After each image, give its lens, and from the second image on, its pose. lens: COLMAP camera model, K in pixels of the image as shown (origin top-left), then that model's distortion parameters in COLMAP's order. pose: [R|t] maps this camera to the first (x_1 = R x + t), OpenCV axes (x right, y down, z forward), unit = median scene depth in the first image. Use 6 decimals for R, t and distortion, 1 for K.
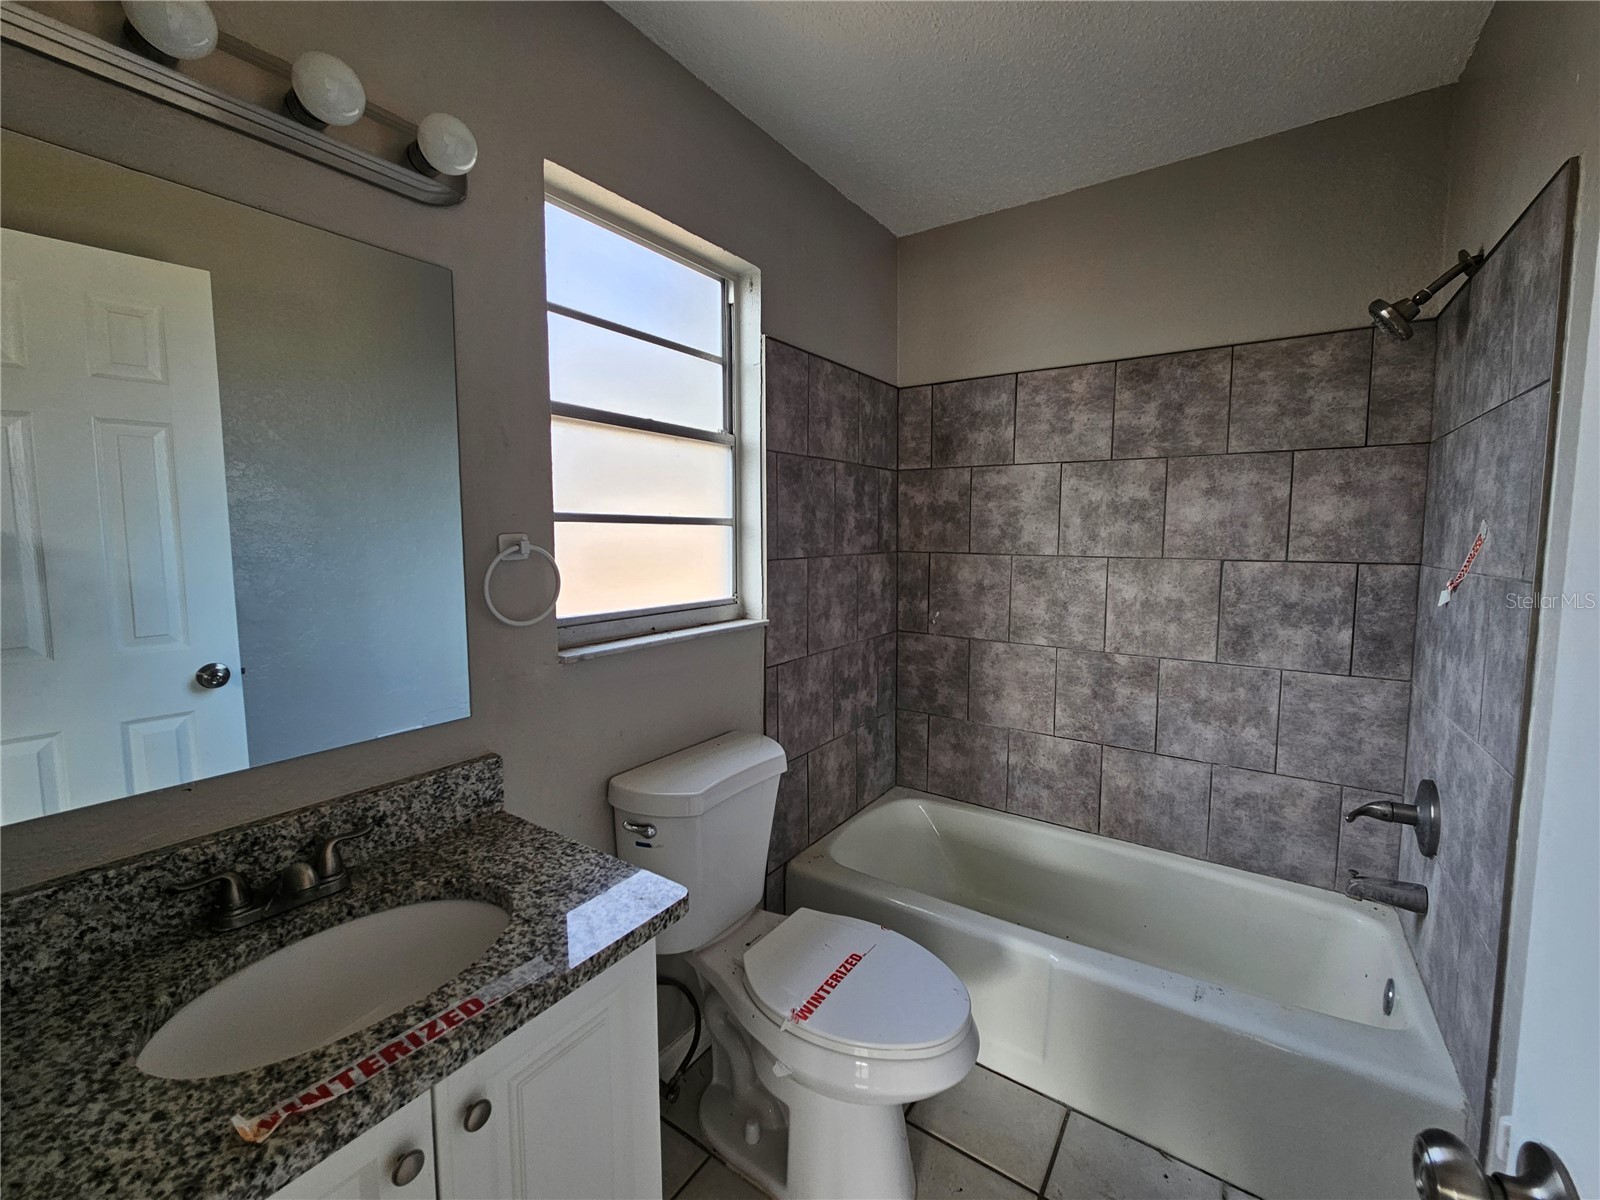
lens RADIAL K [[655.7, 0, 800.5], [0, 655.7, 593.5], [0, 0, 1]] dist [-0.003881, 0.000834]
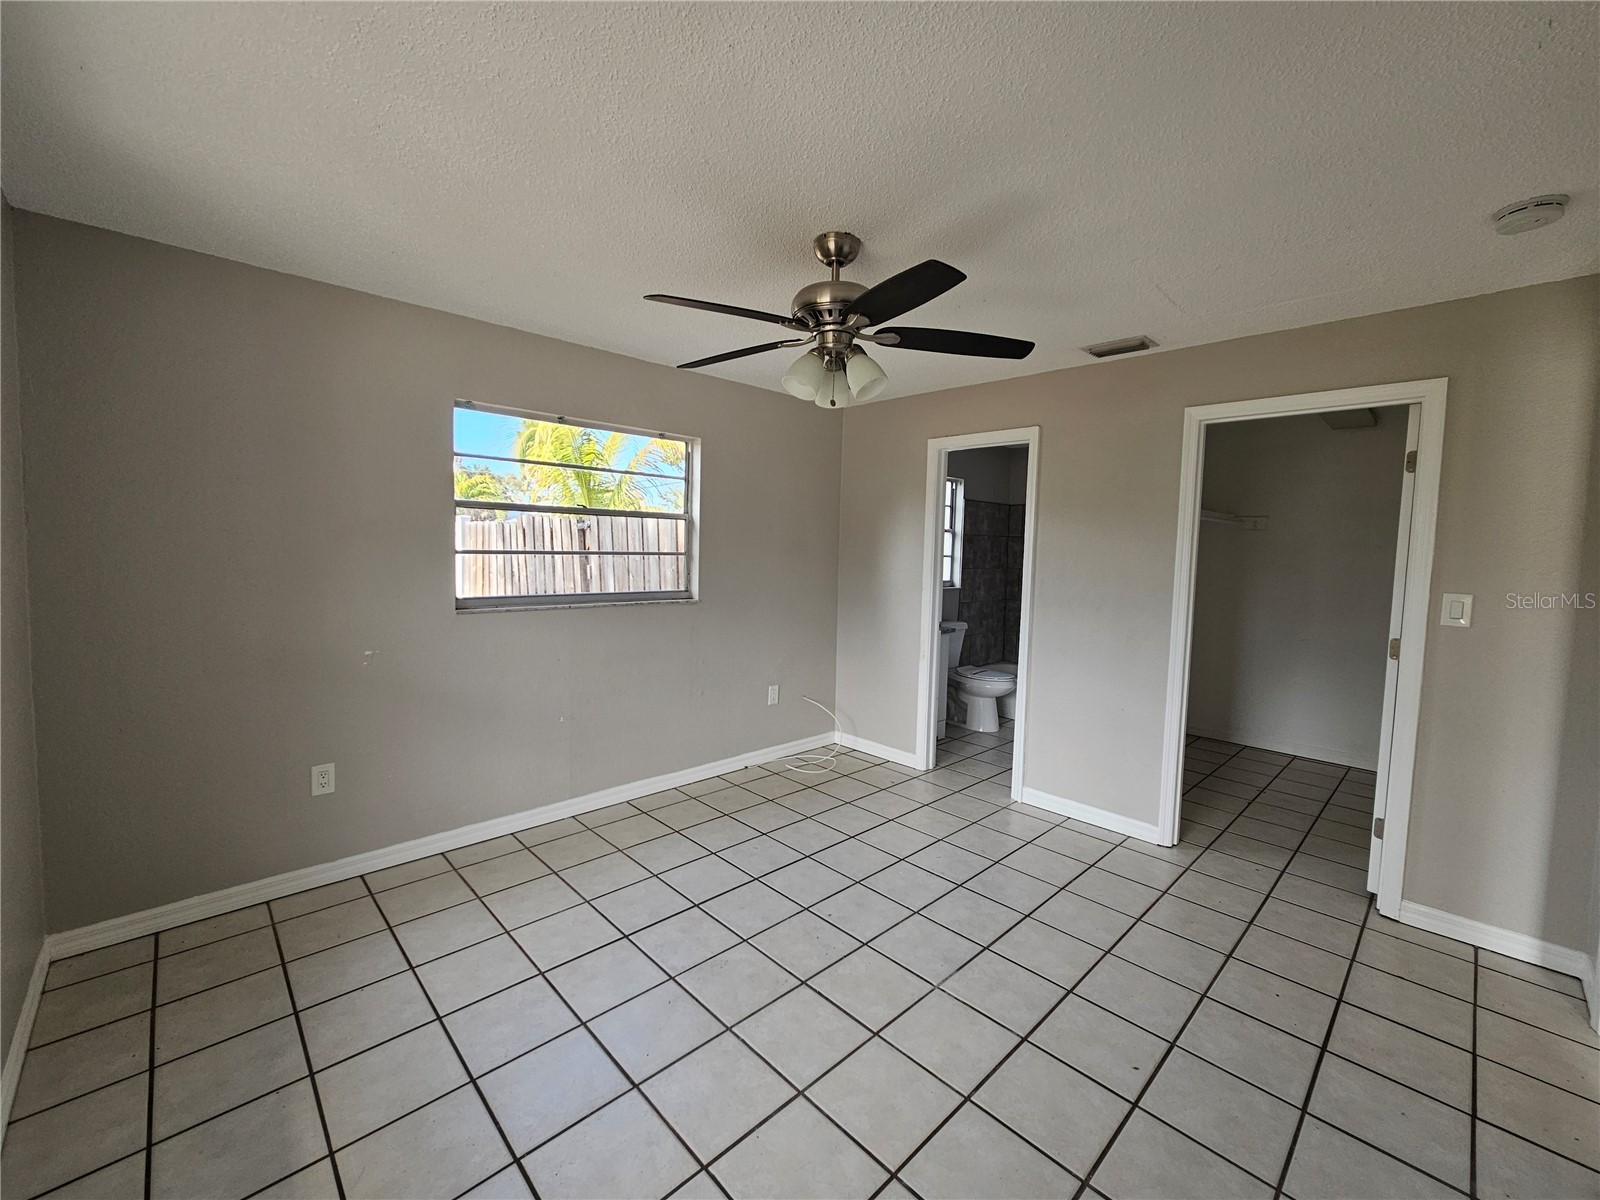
lens RADIAL K [[655.7, 0, 800.4], [0, 655.7, 599.6], [0, 0, 1]] dist [-0.003881, 0.000834]
pose [[0.980980, 0.043225, -0.189234, -0.176295], [-0.046420, 0.998844, -0.012480, 0.147042], [0.188476, 0.021027, 0.981853, -1.904272]]
